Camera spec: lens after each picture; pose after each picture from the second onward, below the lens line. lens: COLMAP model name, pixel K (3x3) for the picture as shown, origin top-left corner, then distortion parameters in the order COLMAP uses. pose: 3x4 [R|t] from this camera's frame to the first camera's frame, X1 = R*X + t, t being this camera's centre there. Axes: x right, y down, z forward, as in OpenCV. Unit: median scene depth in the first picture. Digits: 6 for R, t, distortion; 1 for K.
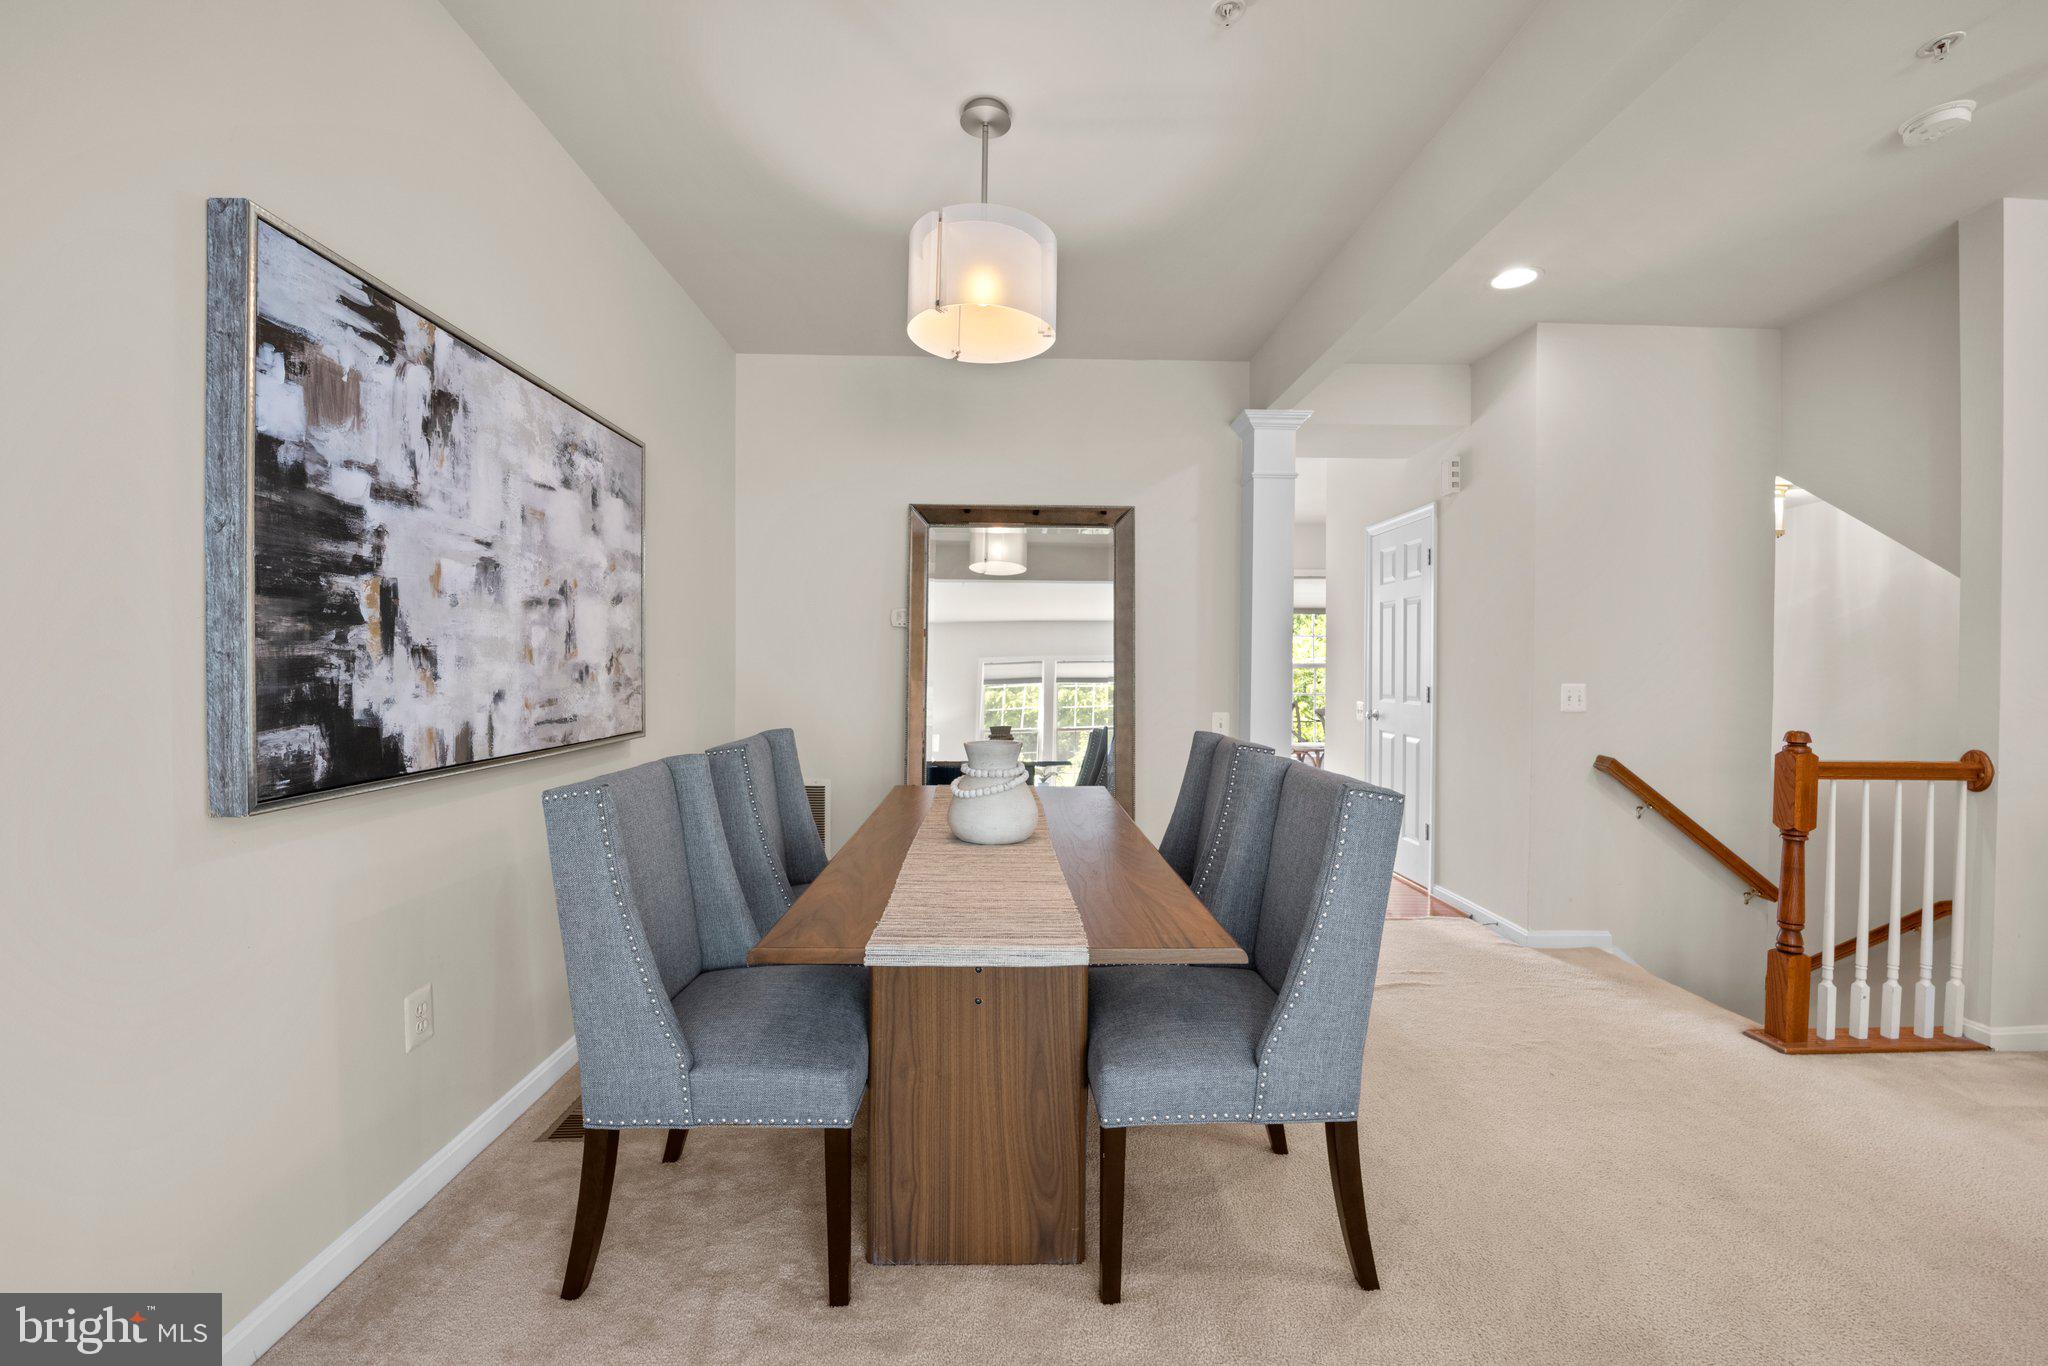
lens RADIAL K [[828.8, 0, 1019.5], [0, 828.8, 674.6], [0, 0, 1]] dist [-0.011040, -0.002708]
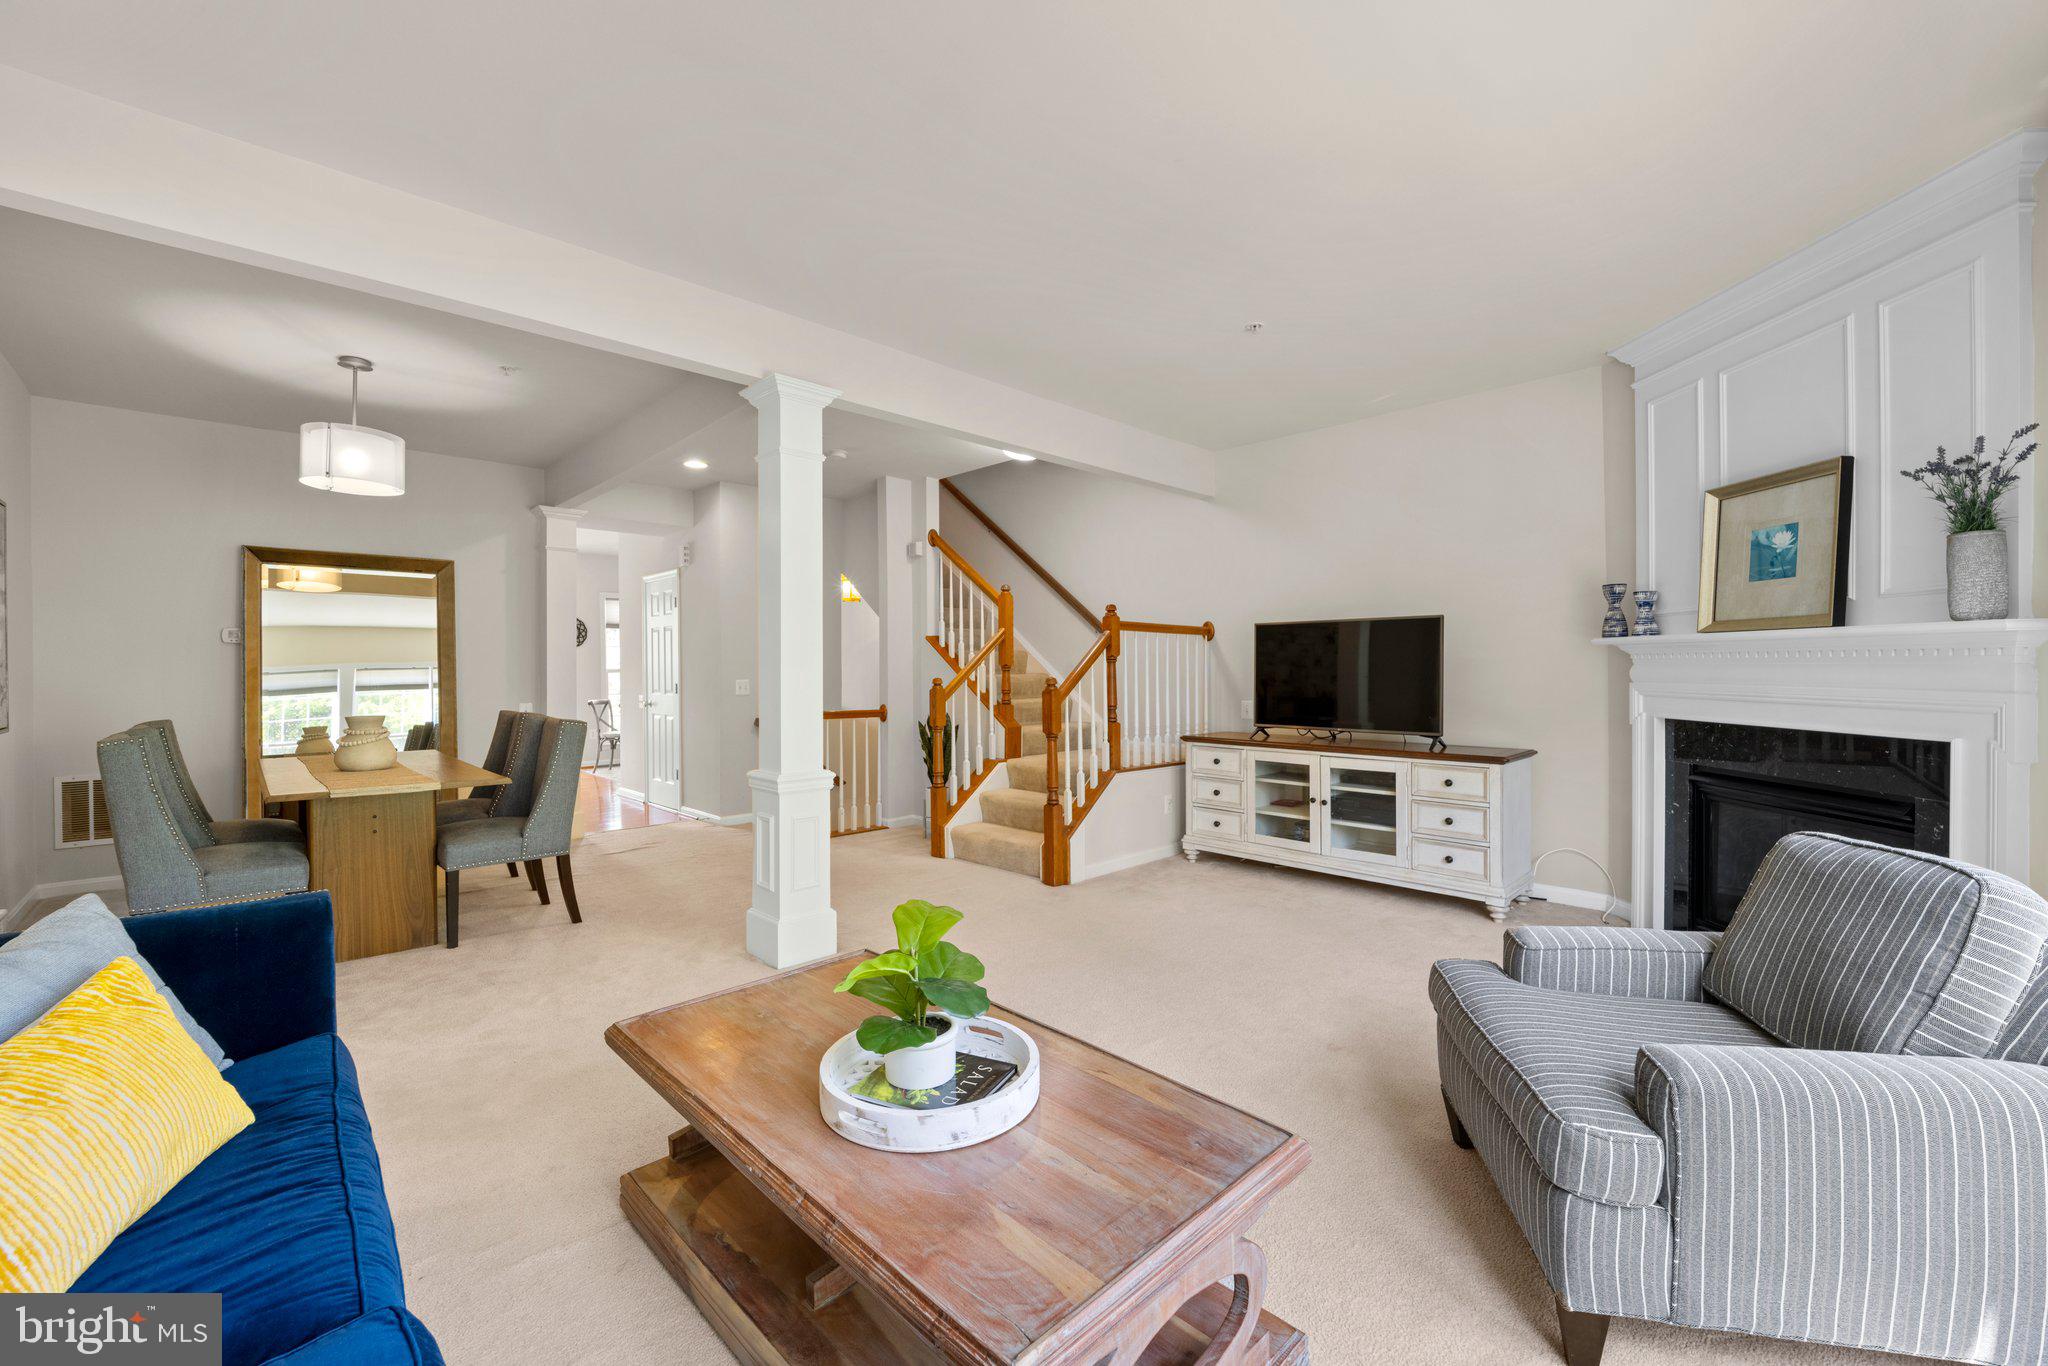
lens RADIAL K [[828.8, 0, 1034.7], [0, 828.8, 676.4], [0, 0, 1]] dist [-0.011040, -0.002708]
pose [[0.728581, -0.013905, 0.684819, -0.161366], [0.015636, 0.999871, 0.003668, 0.009414], [-0.684782, 0.008035, 0.728704, -1.079203]]
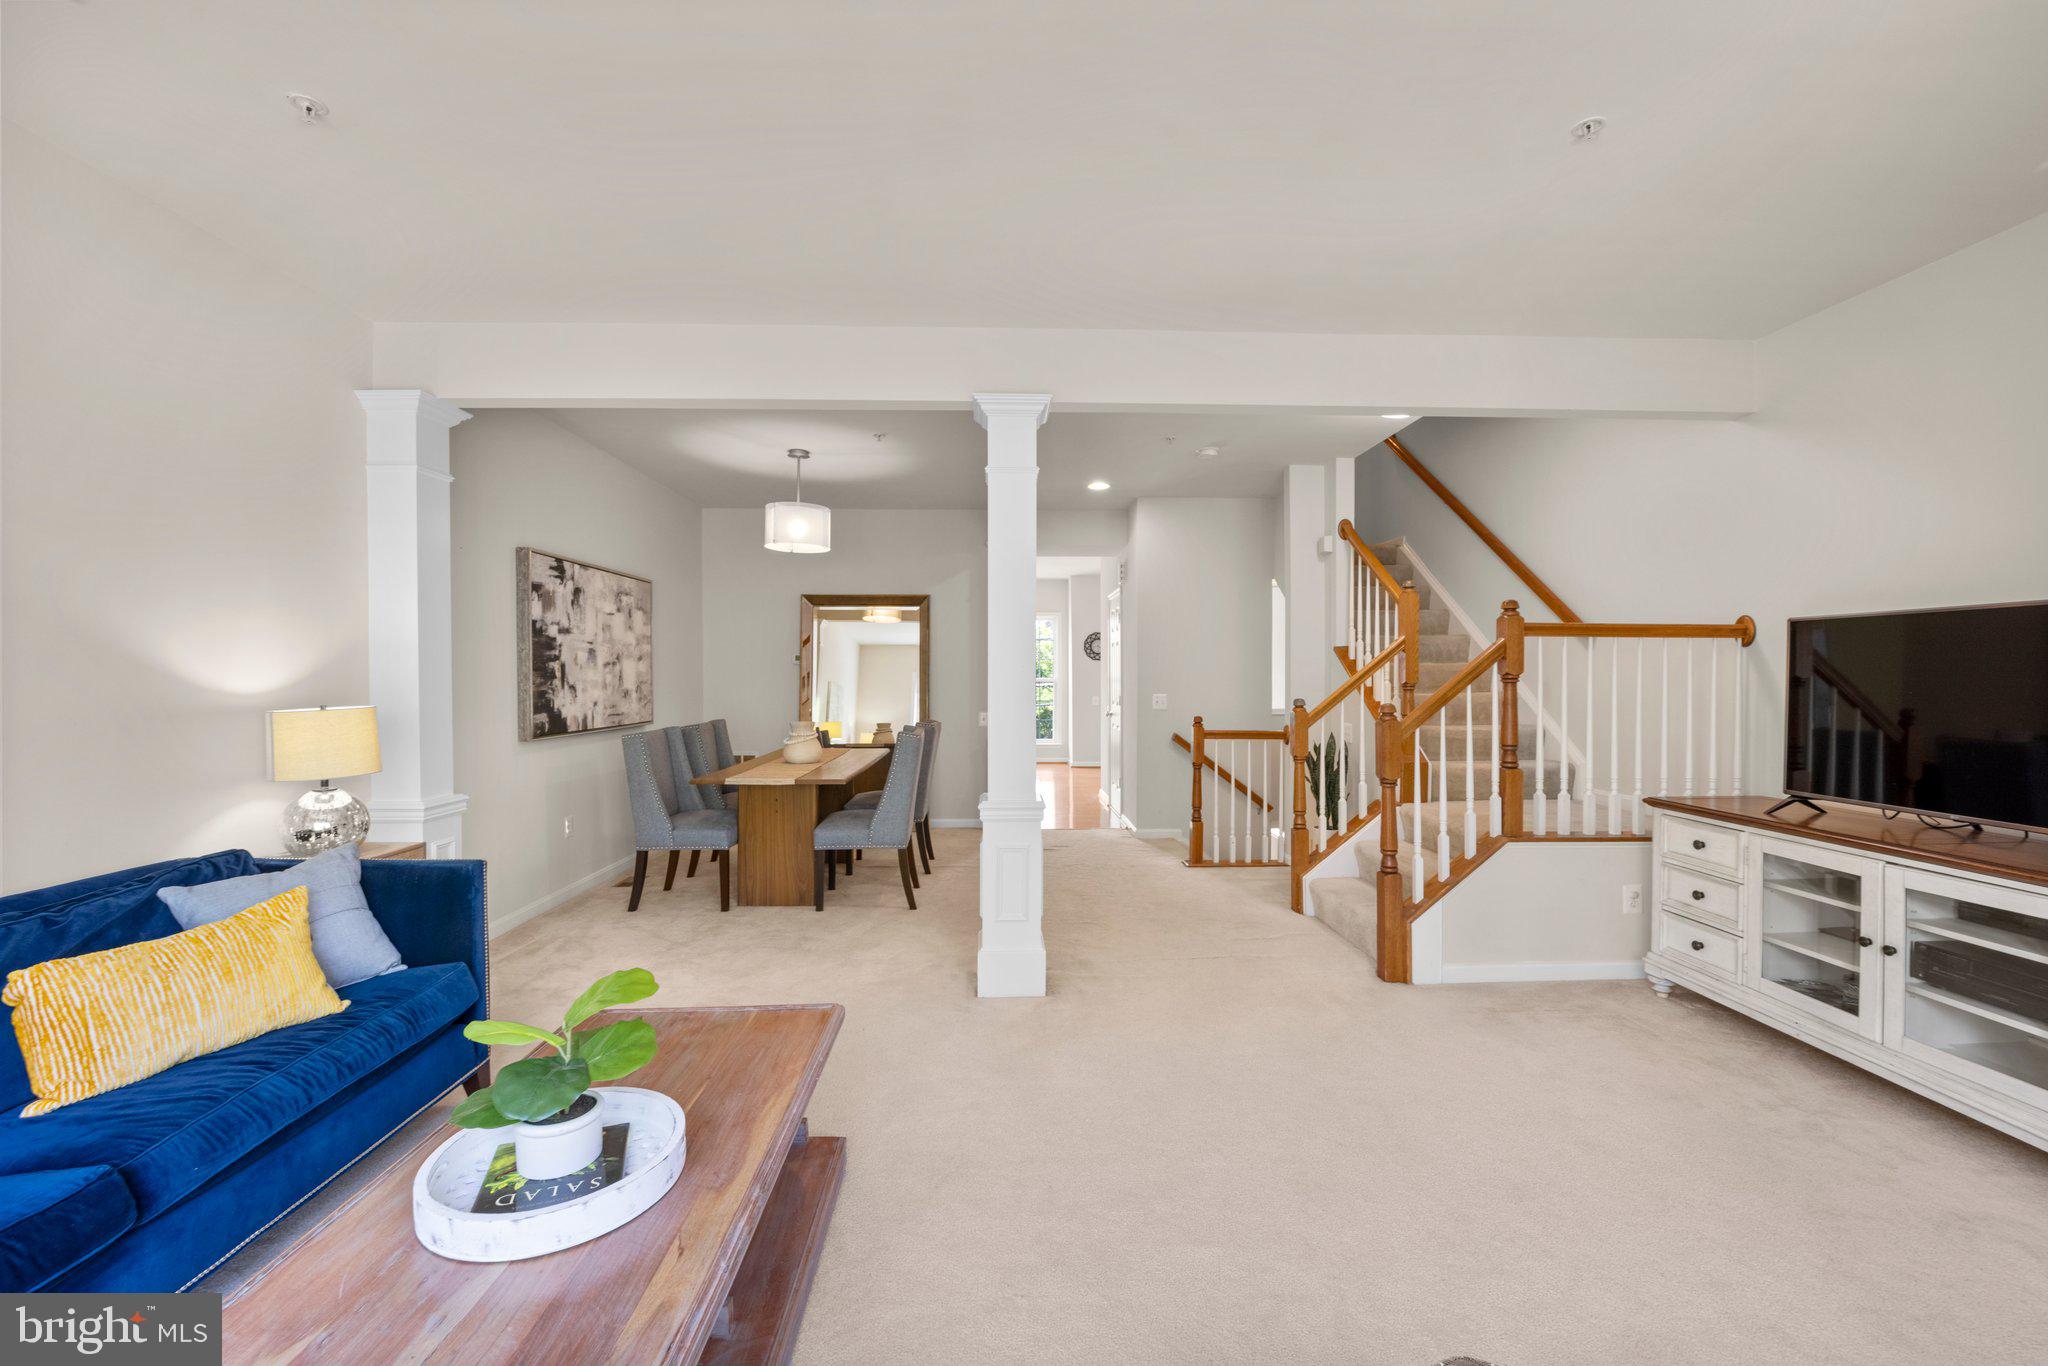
lens RADIAL K [[828.8, 0, 1023.1], [0, 828.8, 685.2], [0, 0, 1]] dist [-0.011040, -0.002708]
pose [[0.999942, -0.007764, 0.007455, 0.483094], [0.007760, 0.999970, 0.000498, -0.015973], [-0.007459, -0.000440, 0.999972, -1.136112]]
